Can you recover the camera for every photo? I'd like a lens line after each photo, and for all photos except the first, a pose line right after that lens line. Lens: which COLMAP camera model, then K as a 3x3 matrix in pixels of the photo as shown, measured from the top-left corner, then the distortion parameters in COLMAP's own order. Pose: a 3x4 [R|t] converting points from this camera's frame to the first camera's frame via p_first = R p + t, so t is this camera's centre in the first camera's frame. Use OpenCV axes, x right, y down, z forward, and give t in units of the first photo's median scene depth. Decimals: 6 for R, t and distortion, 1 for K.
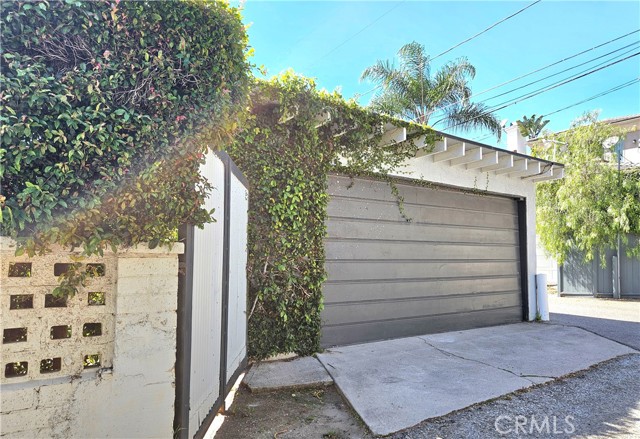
lens RADIAL K [[388.4, 0, 318.8], [0, 388.4, 224.0], [0, 0, 1]] dist [0.055095, -0.036056]
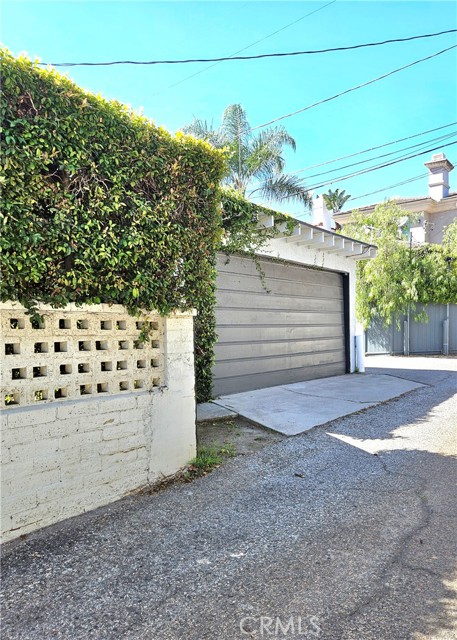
lens RADIAL K [[433.5, 0, 228.5], [0, 433.5, 320.0], [0, 0, 1]] dist [0.044816, 0.000391]
pose [[0.962076, -0.012950, 0.272473, -0.224267], [-0.003975, 0.998101, 0.061473, -0.004072], [-0.272752, -0.060225, 0.960198, -0.219358]]
